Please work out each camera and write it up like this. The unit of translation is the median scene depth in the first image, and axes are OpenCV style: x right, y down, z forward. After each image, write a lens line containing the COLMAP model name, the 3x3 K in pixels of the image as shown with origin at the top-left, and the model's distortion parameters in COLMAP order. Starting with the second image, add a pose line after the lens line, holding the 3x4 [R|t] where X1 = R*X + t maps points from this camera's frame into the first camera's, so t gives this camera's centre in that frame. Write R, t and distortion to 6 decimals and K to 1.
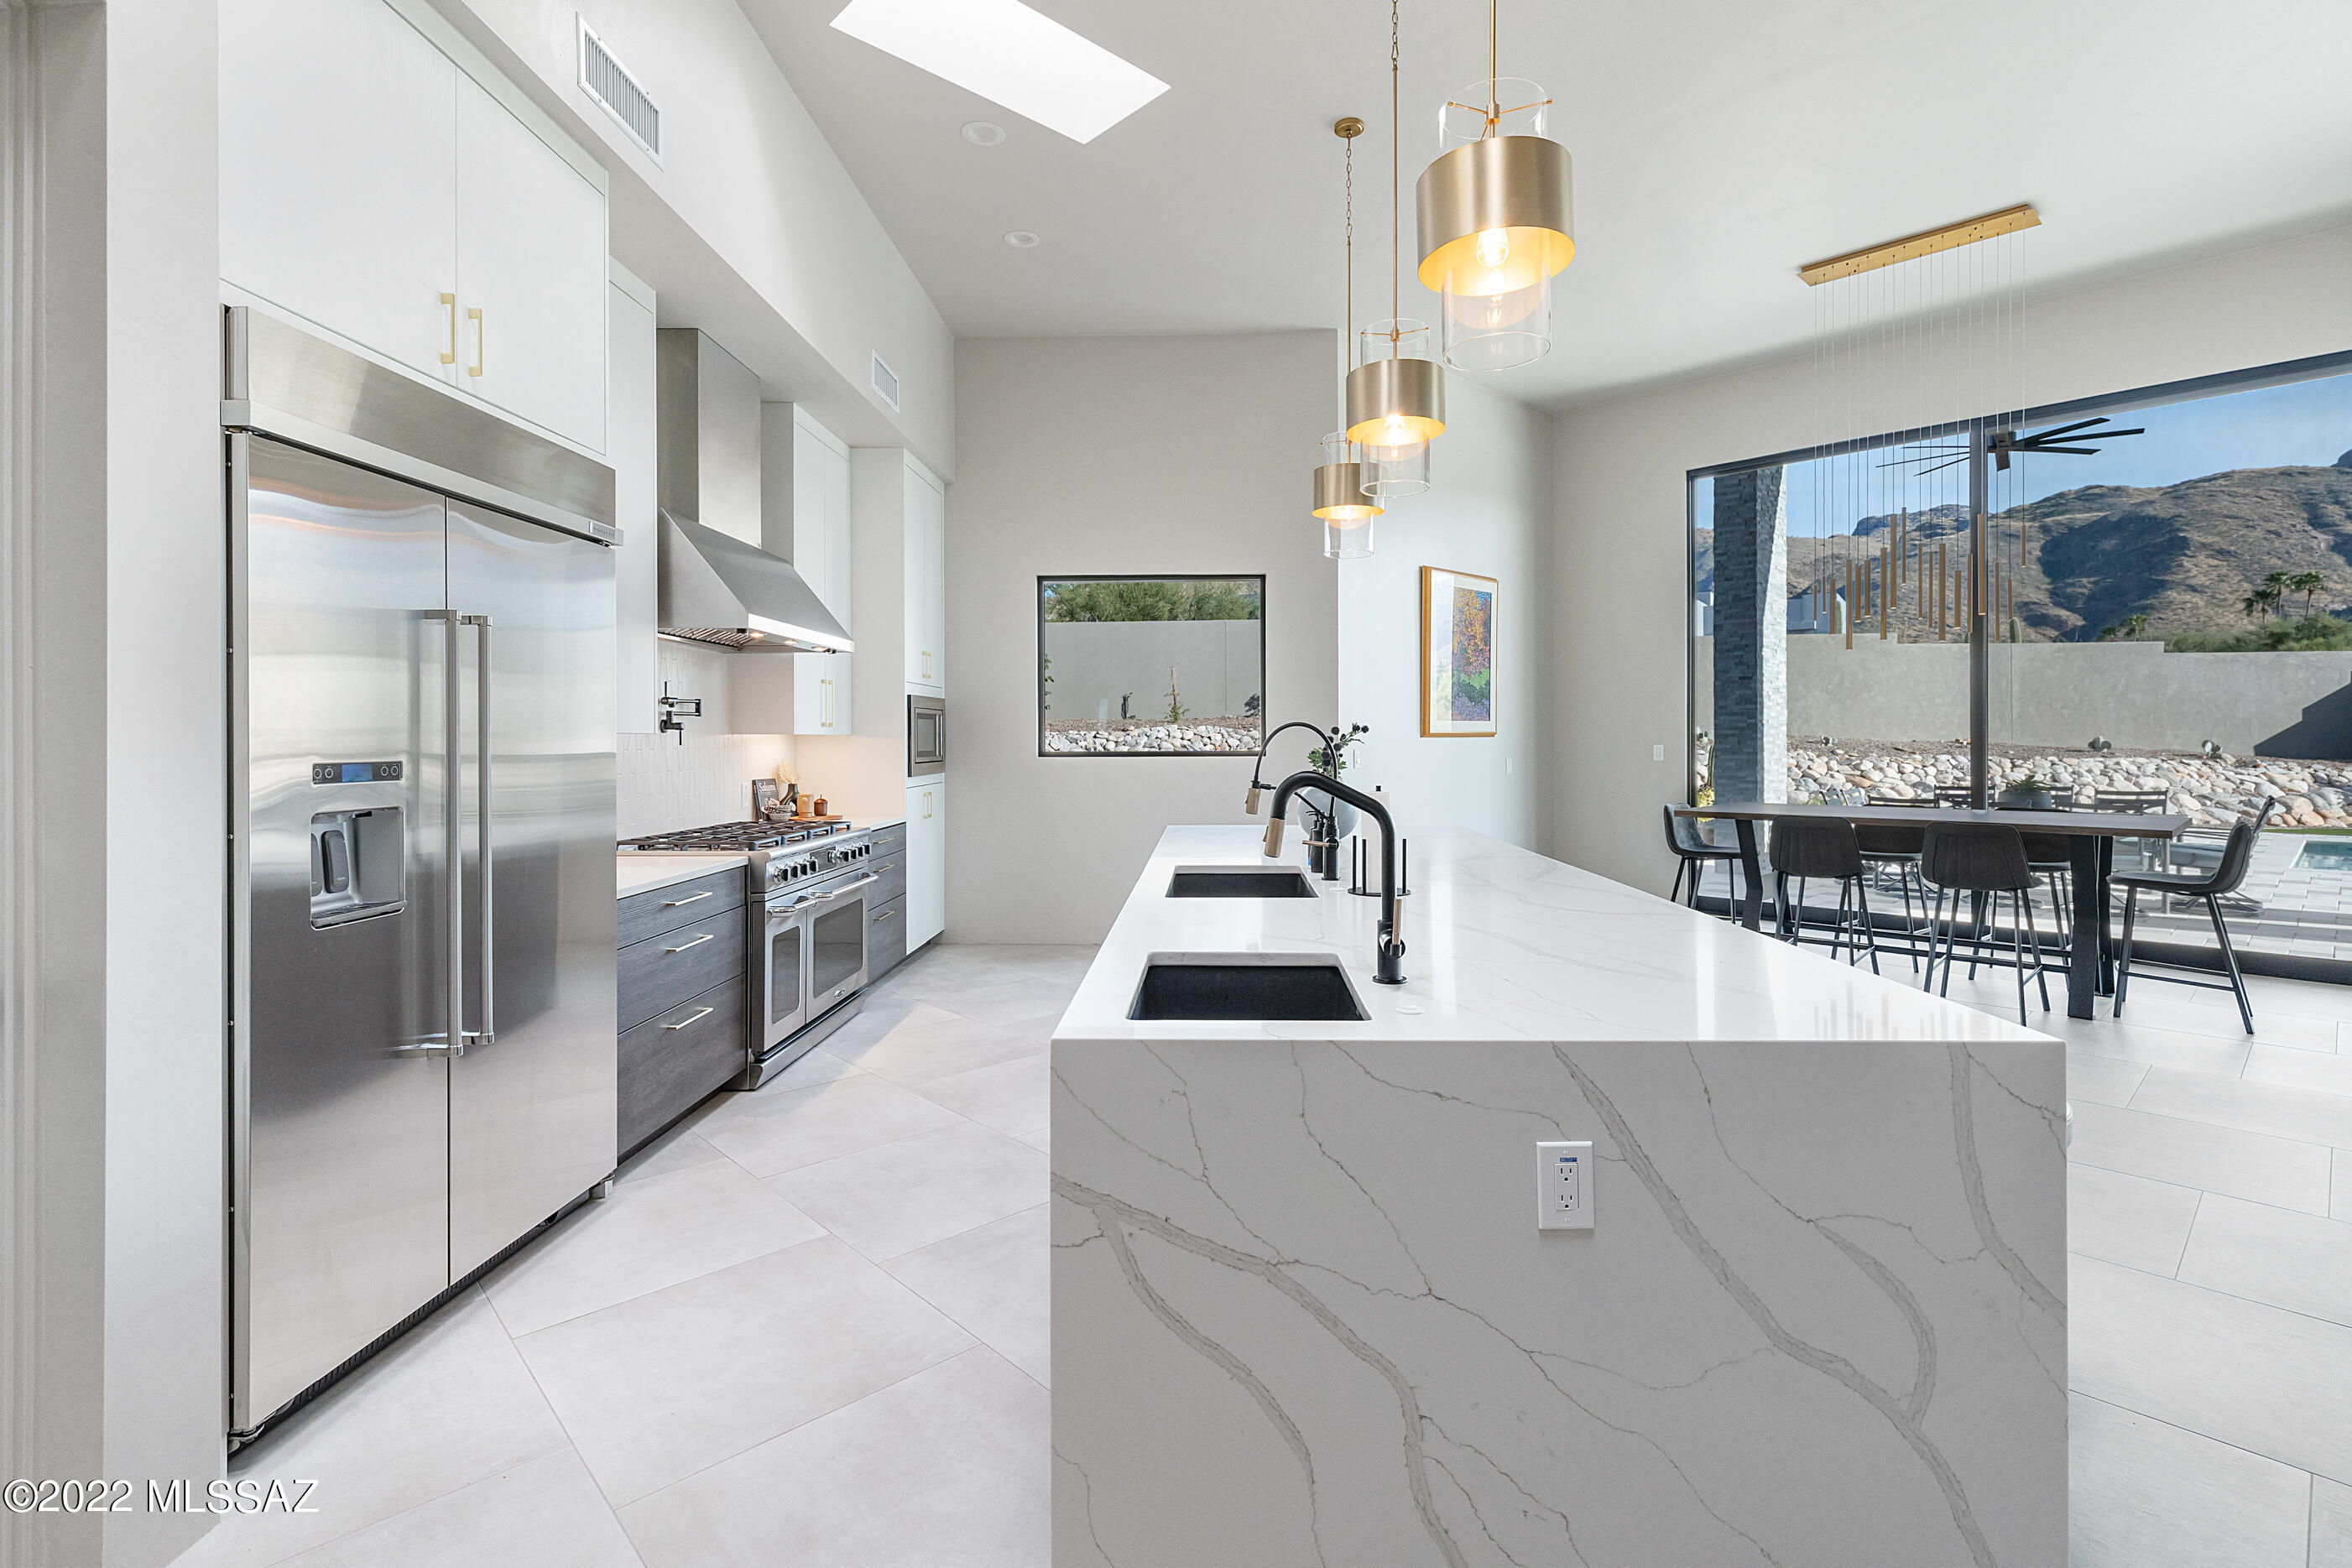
lens RADIAL K [[1094.4, 0, 1189.0], [0, 1094.4, 743.8], [0, 0, 1]] dist [0.005661, -0.000440]
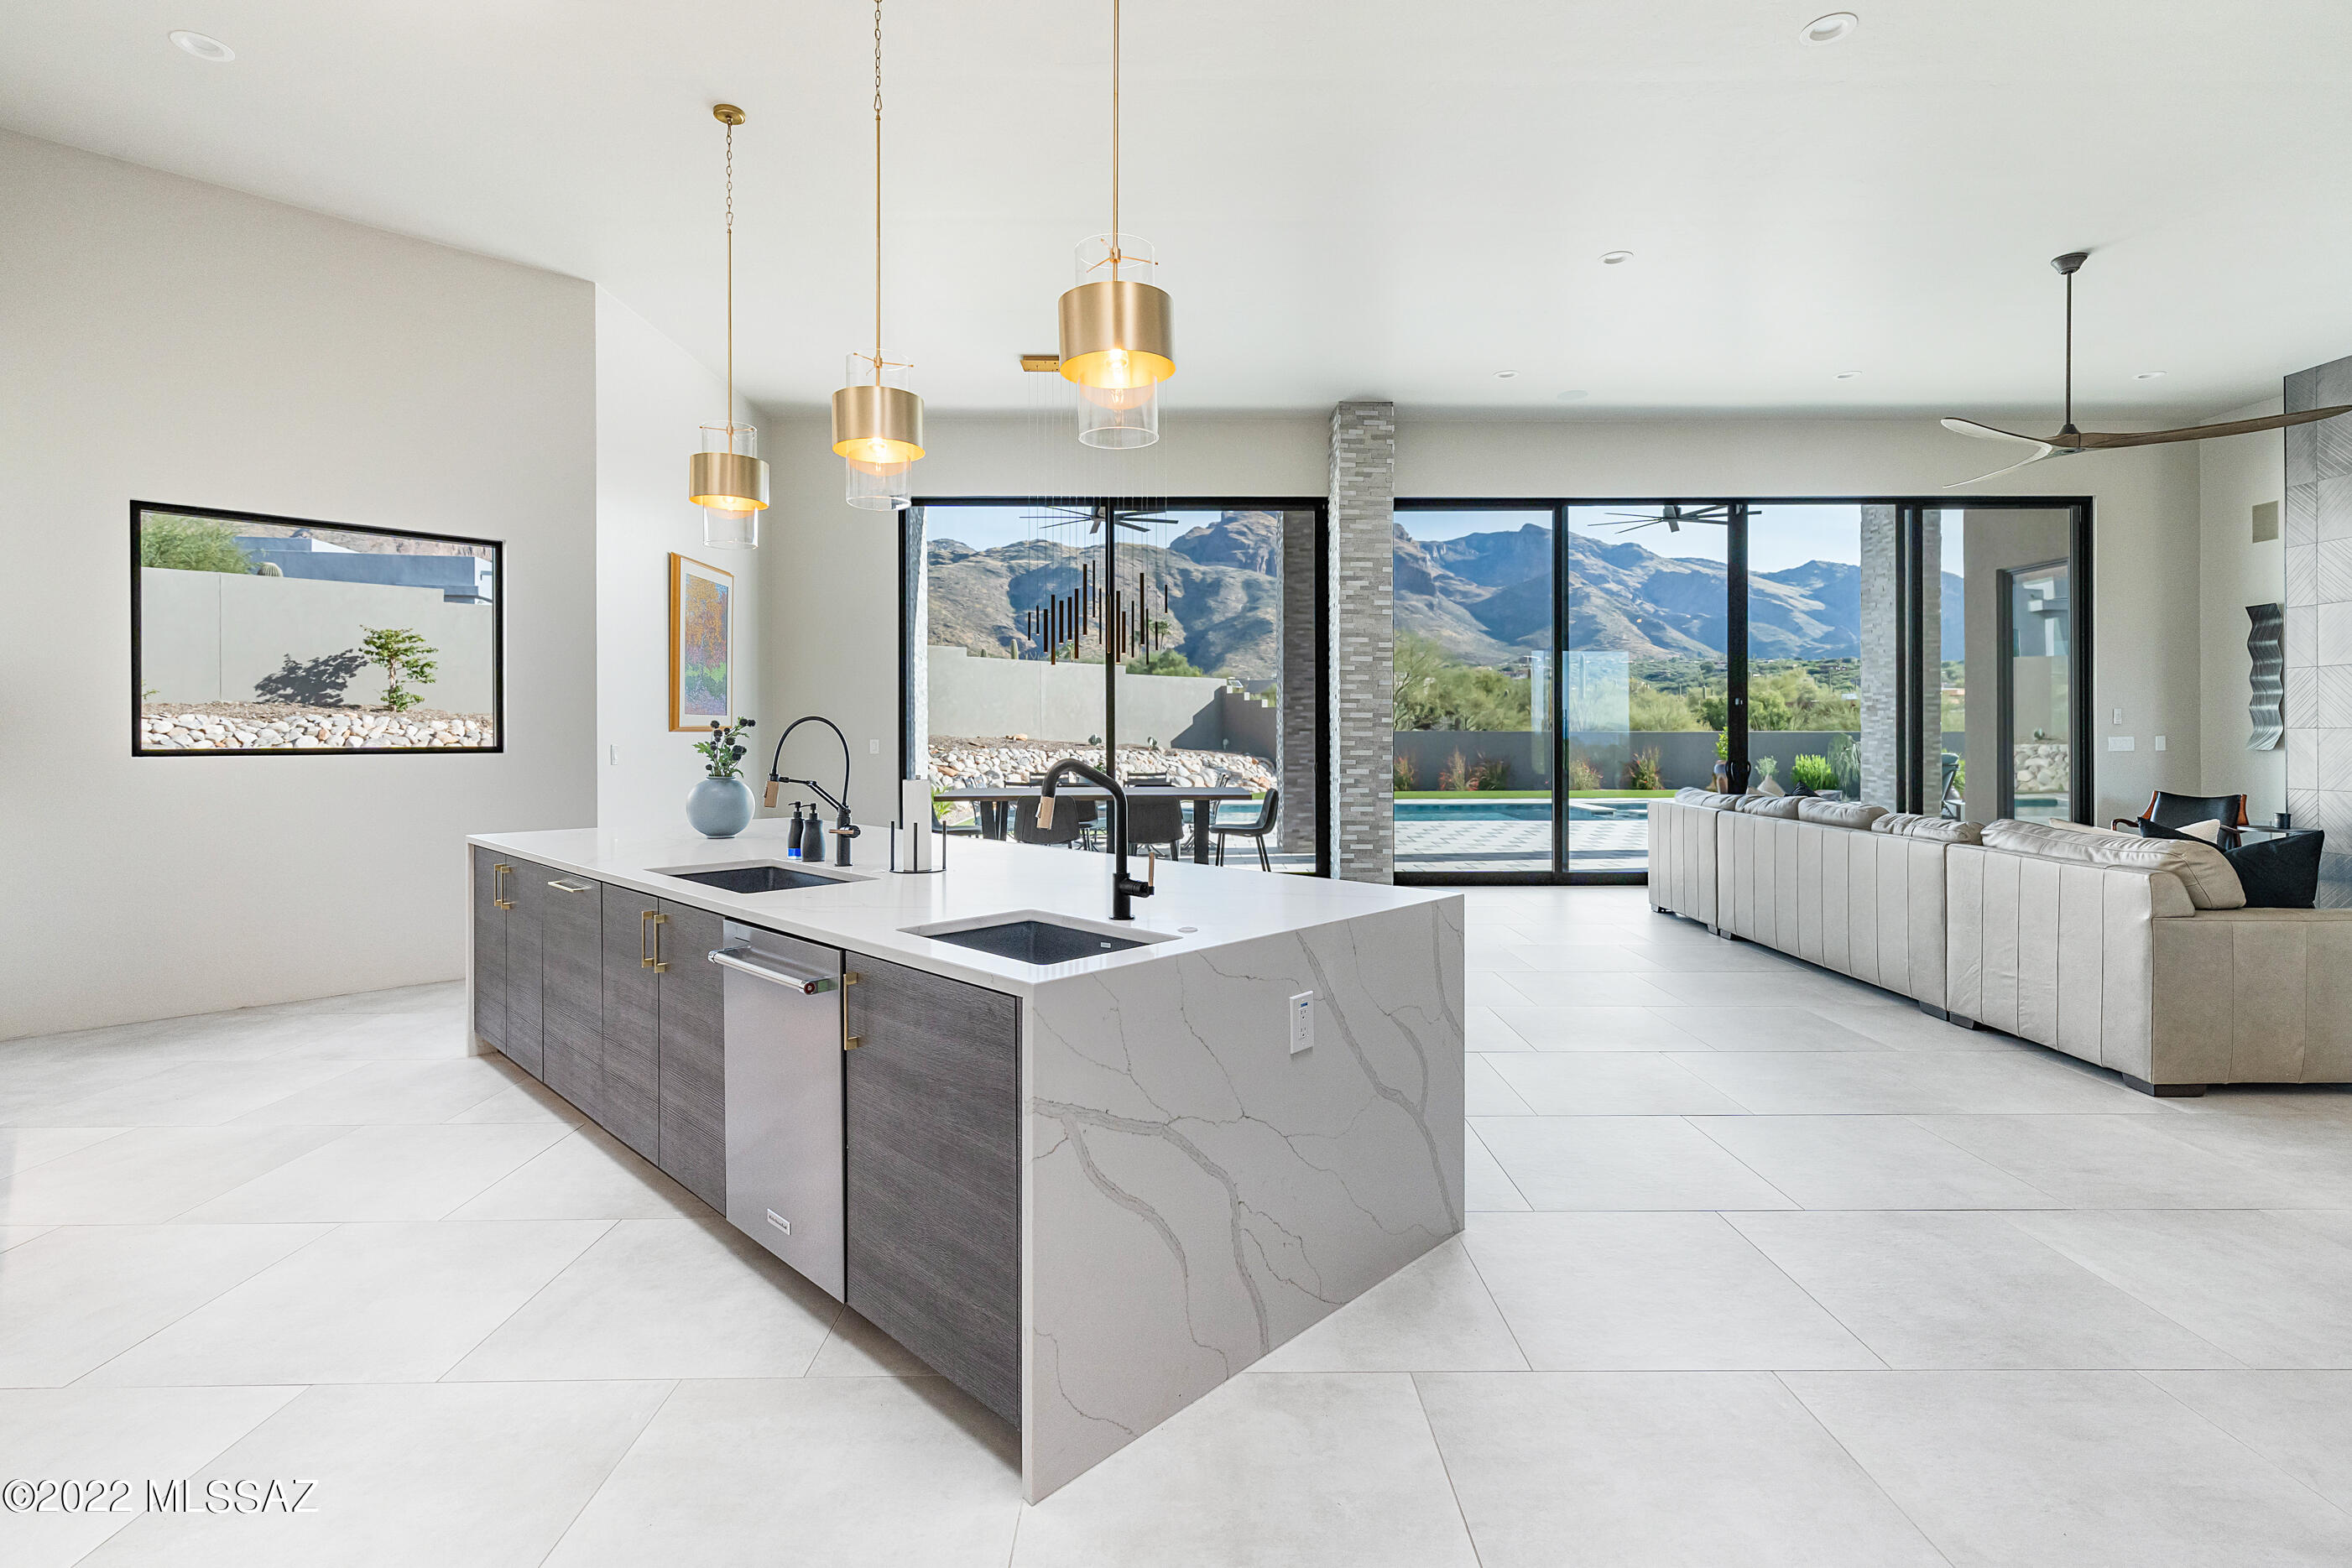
lens RADIAL K [[1094.4, 0, 1195.5], [0, 1094.4, 736.6], [0, 0, 1]] dist [0.005661, -0.000440]
pose [[0.673315, 0.001967, 0.739353, -0.081336], [0.000424, 0.999995, -0.003046, 0.000522], [-0.739355, 0.002364, 0.673311, 0.006590]]
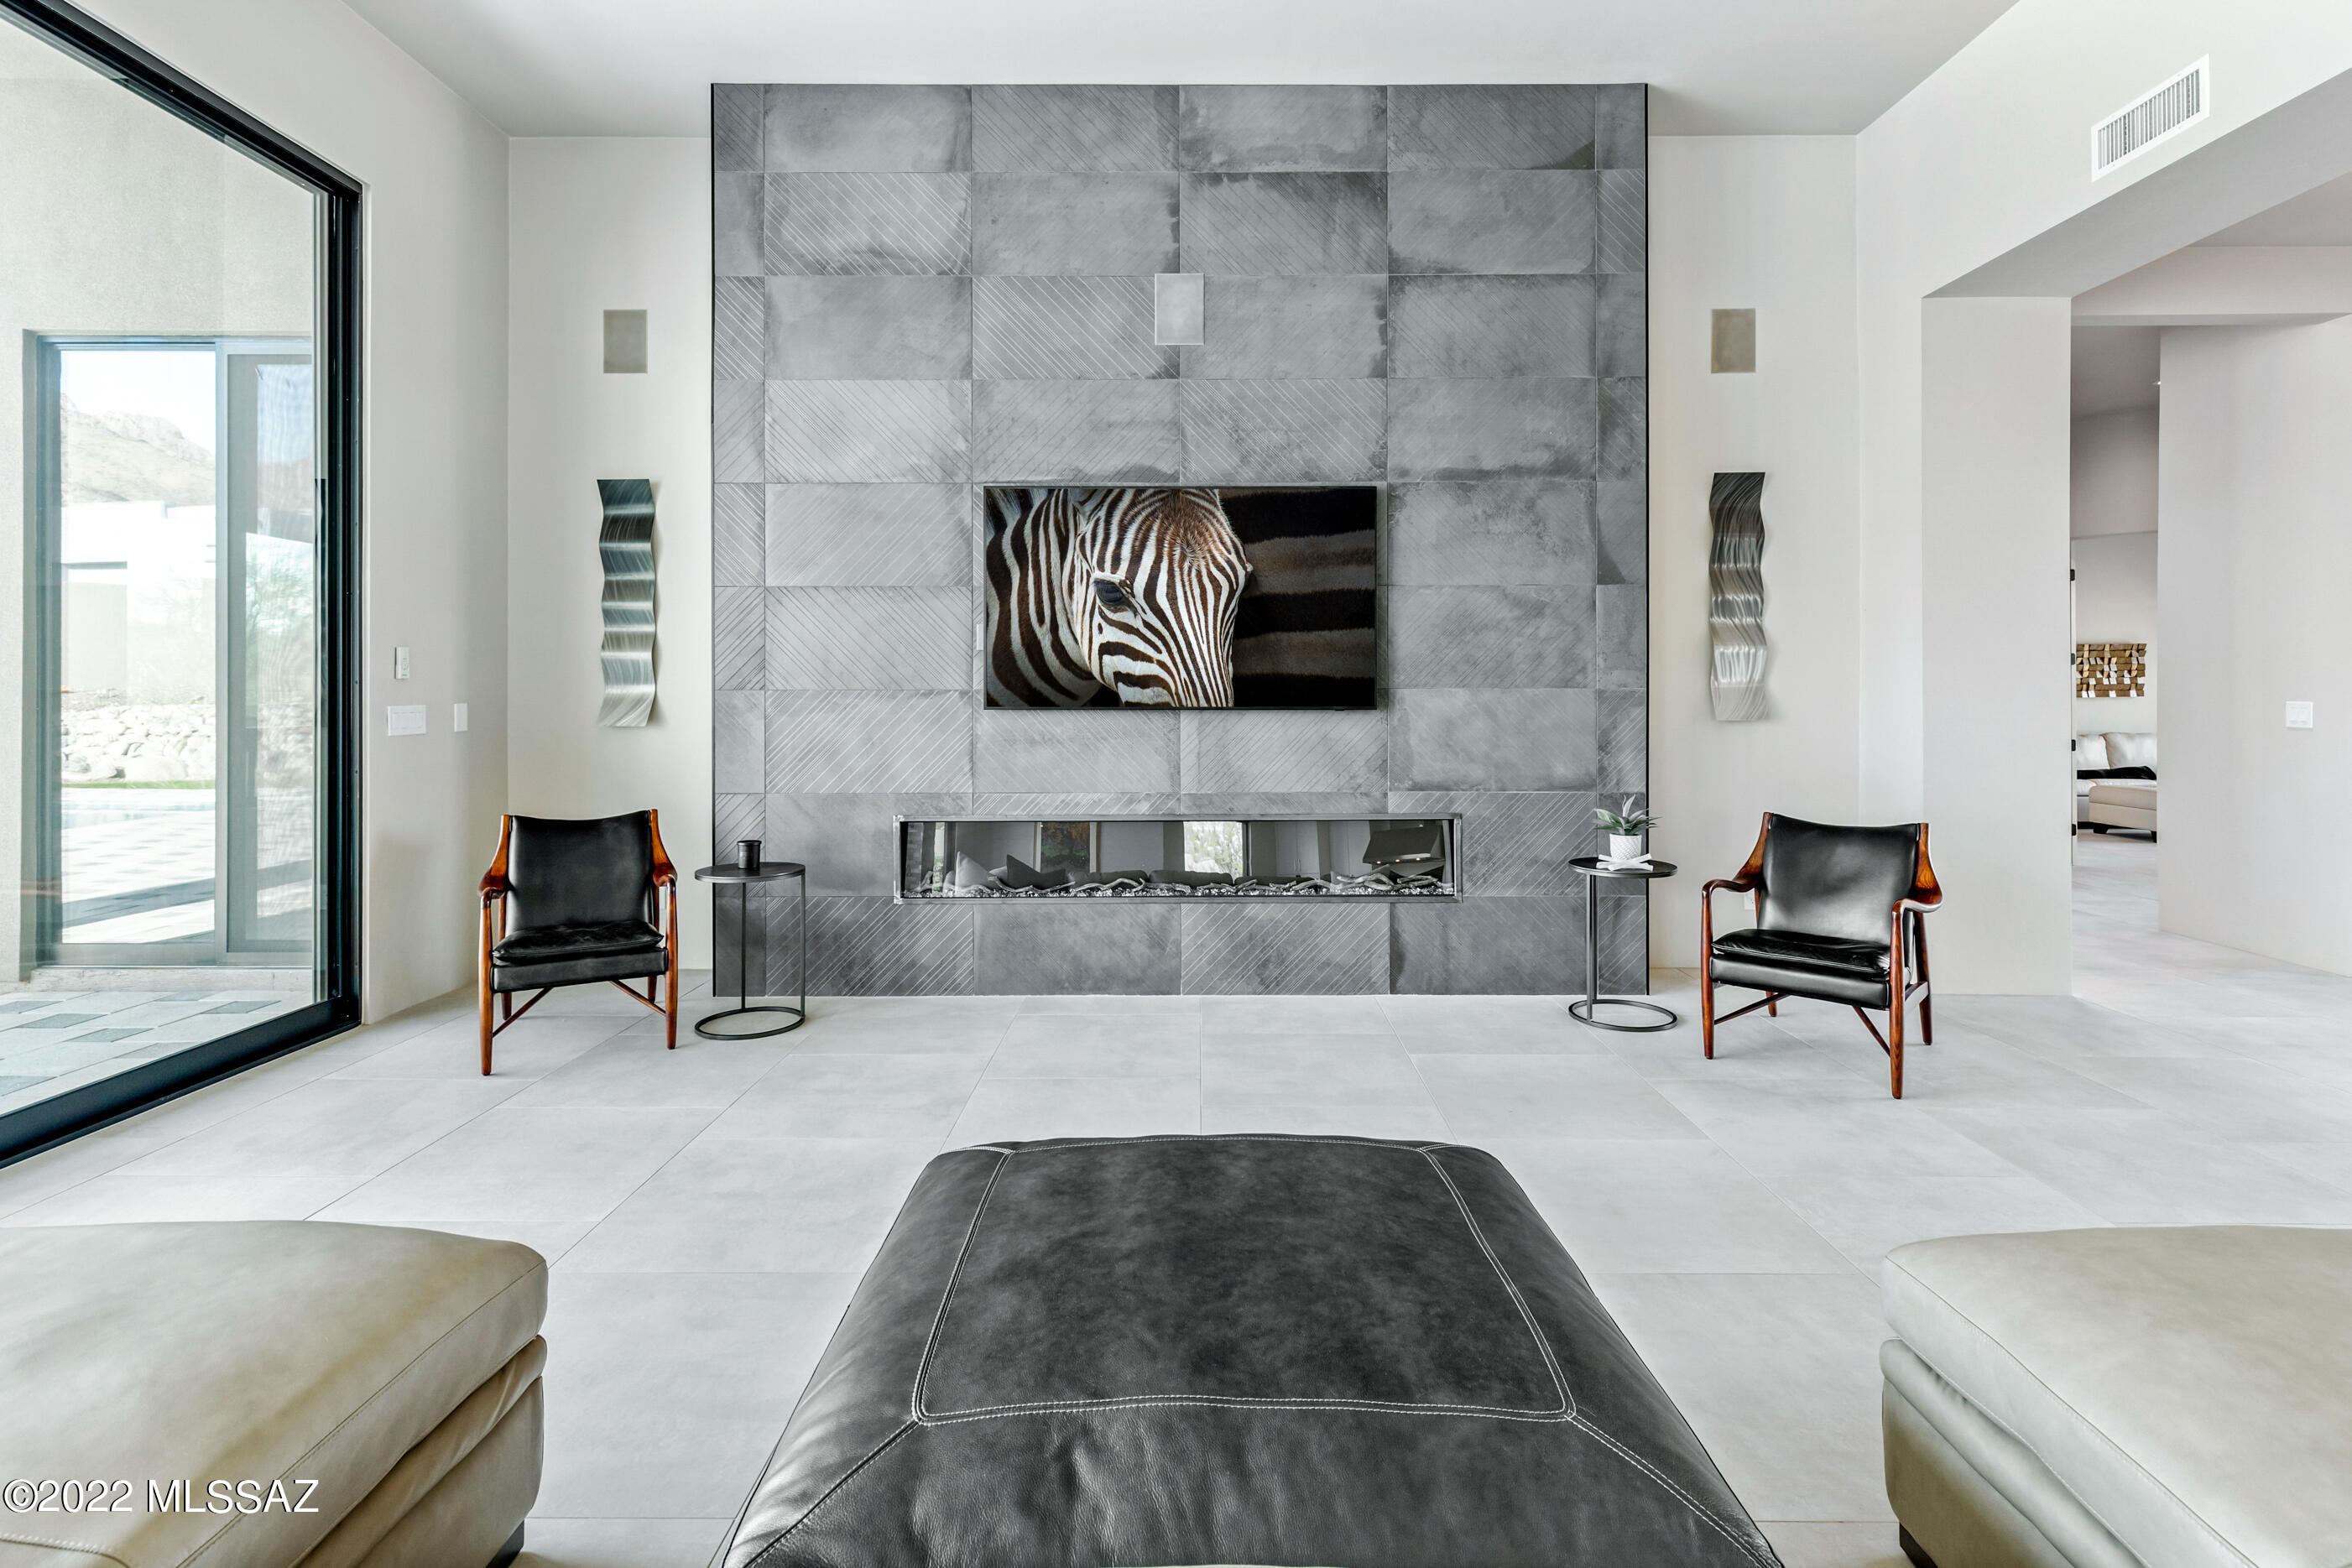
lens RADIAL K [[1094.4, 0, 1165.2], [0, 1094.4, 683.7], [0, 0, 1]] dist [0.005661, -0.000440]
pose [[-0.726694, 0.007961, 0.686915, 0.321663], [0.004159, 0.999966, -0.007190, -0.003529], [-0.686949, -0.002368, -0.726702, 0.101454]]
